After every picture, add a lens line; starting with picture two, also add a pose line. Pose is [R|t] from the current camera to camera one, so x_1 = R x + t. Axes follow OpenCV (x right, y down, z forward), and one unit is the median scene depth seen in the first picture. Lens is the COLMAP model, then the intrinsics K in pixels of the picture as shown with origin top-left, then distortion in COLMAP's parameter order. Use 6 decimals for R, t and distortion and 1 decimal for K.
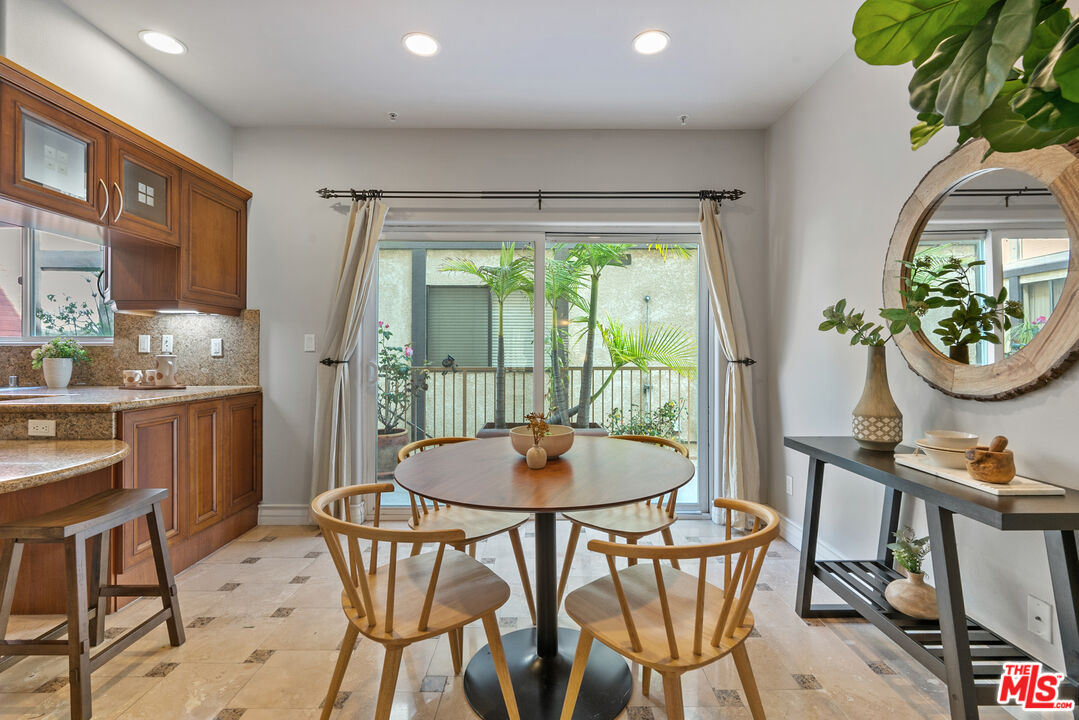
lens RADIAL K [[495.4, 0, 549.0], [0, 495.4, 350.6], [0, 0, 1]] dist [-0.006939, 0.003058]
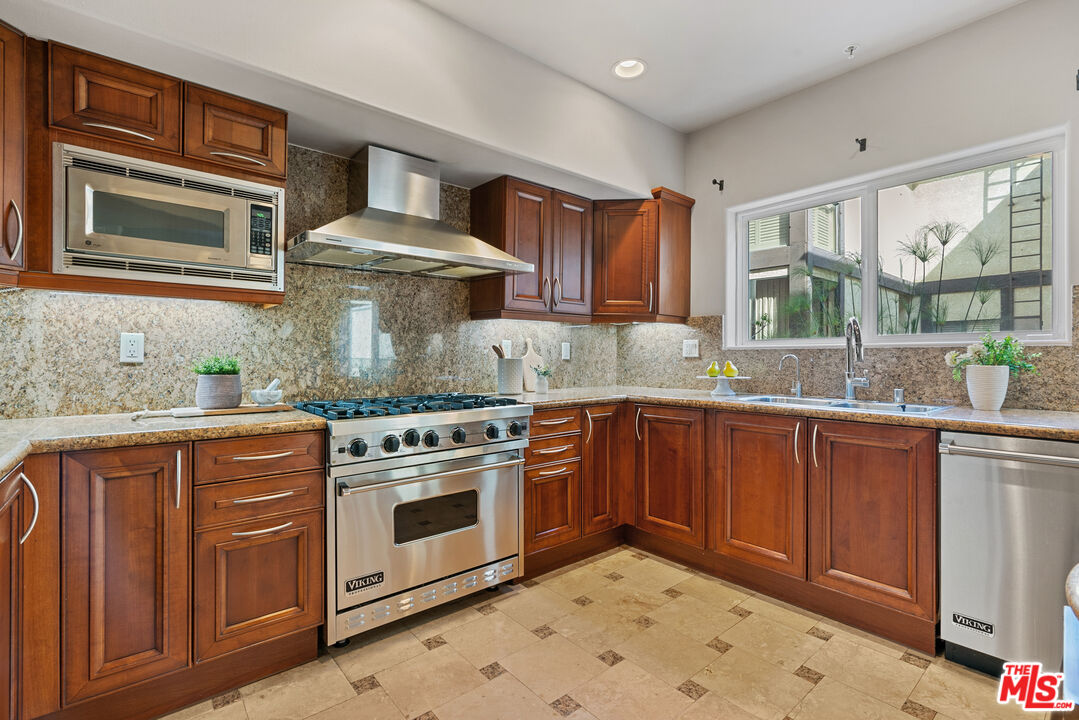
lens RADIAL K [[495.4, 0, 539.9], [0, 495.4, 359.7], [0, 0, 1]] dist [-0.006939, 0.003058]
pose [[0.645084, 0.004693, -0.764097, -0.861313], [0.004153, 0.999945, 0.009648, -0.000743], [0.764100, -0.009397, 0.645029, 0.115379]]
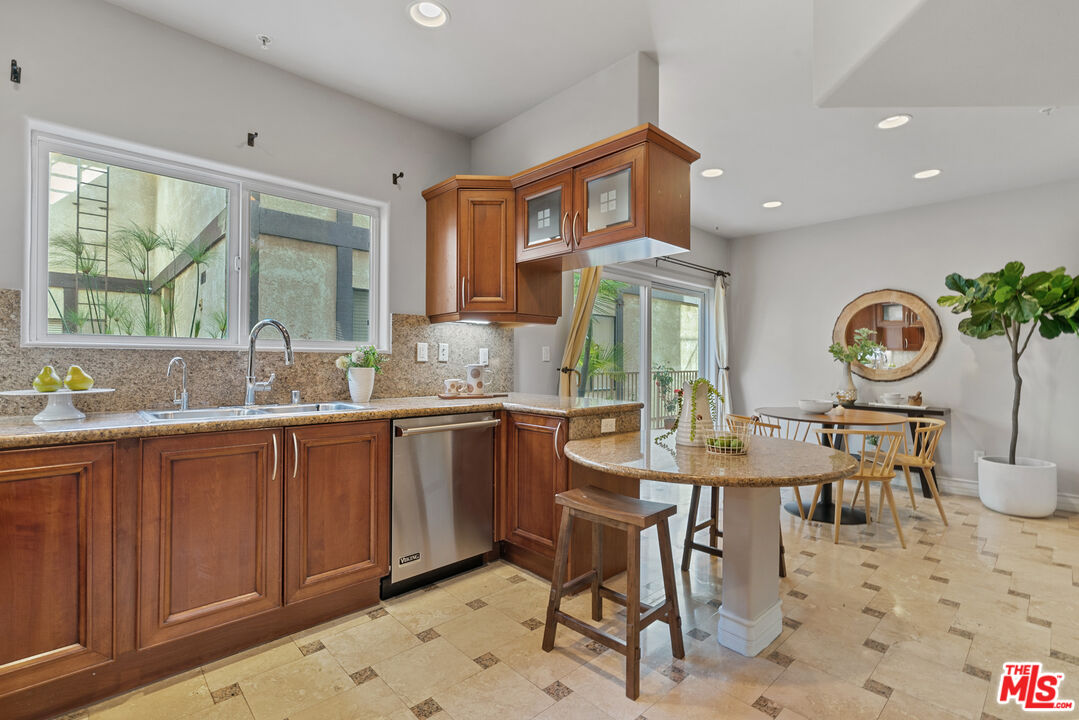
lens RADIAL K [[495.4, 0, 550.3], [0, 495.4, 361.5], [0, 0, 1]] dist [-0.006939, 0.003058]
pose [[0.719542, 0.006092, 0.694422, -1.330114], [-0.011310, 0.999932, 0.002947, -0.001153], [-0.694356, -0.009975, 0.719562, 0.154147]]
